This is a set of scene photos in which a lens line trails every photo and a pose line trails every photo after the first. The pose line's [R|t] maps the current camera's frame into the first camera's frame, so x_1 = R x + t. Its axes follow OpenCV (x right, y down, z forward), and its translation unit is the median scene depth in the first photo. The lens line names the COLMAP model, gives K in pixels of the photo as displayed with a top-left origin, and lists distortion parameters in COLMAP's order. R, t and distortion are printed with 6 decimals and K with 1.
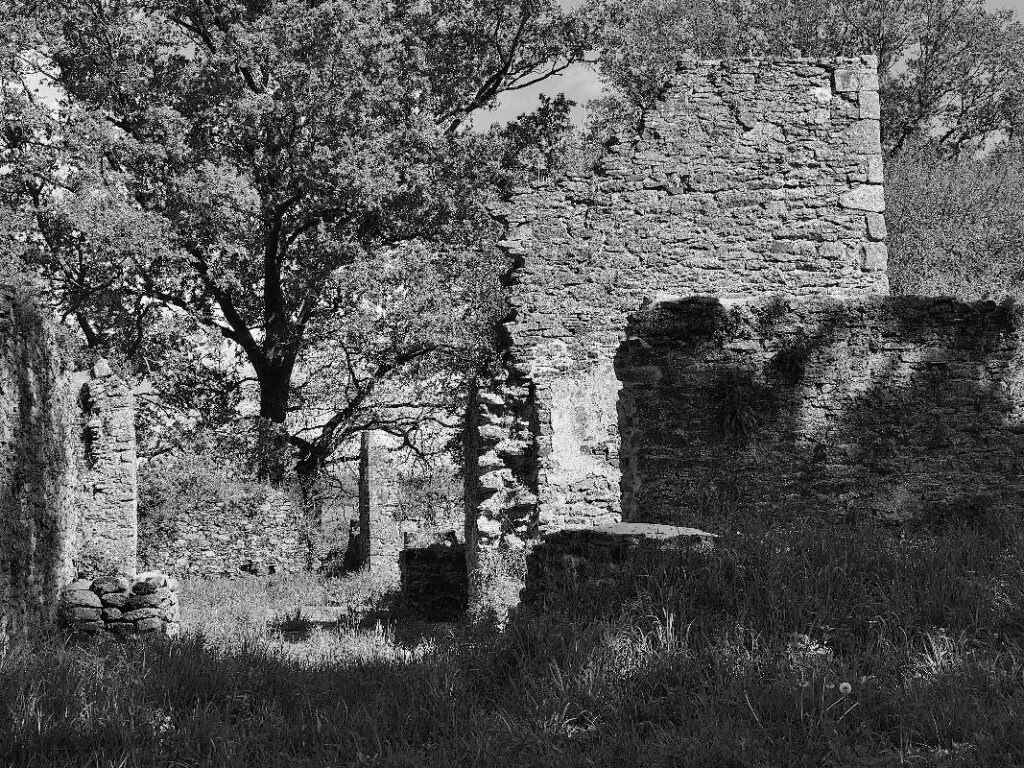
lens RADIAL K [[1498.6, 0, 493.6], [0, 1498.6, 381.3], [0, 0, 1]] dist [-0.004377, 0.000000]
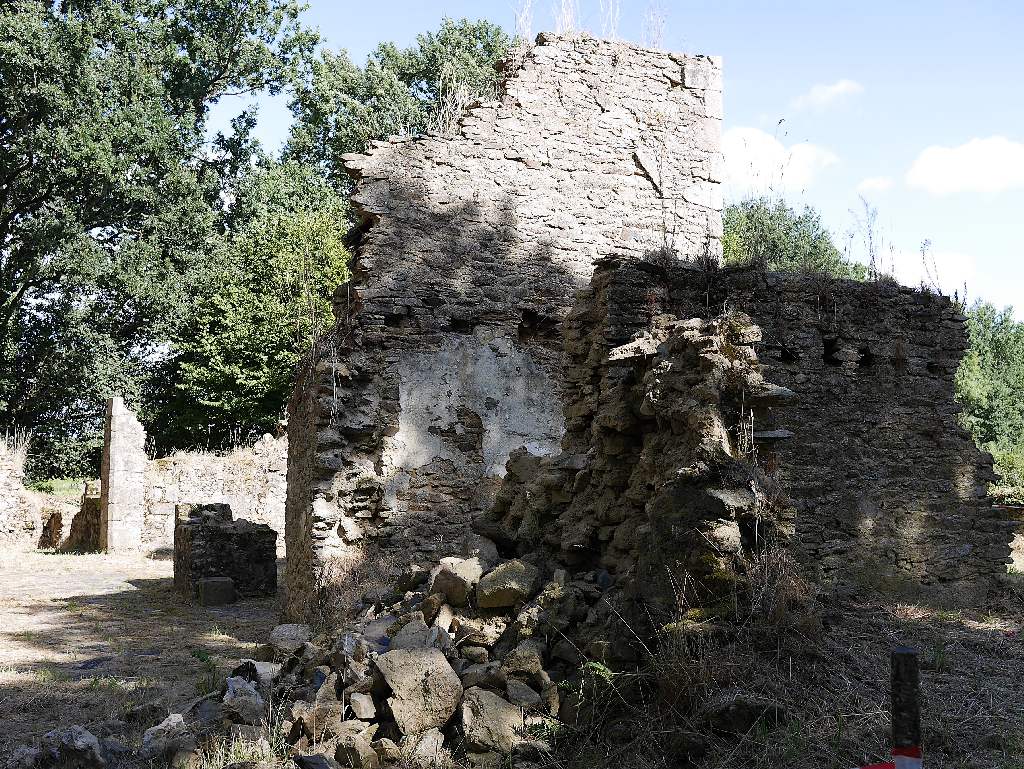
lens RADIAL K [[1175.9, 0, 508.1], [0, 1175.9, 386.7], [0, 0, 1]] dist [-0.018083, 0.000000]
pose [[0.953069, 0.059080, 0.296934, -0.110256], [-0.062452, 0.998046, 0.001873, 0.014135], [-0.296243, -0.020329, 0.954896, 0.288540]]
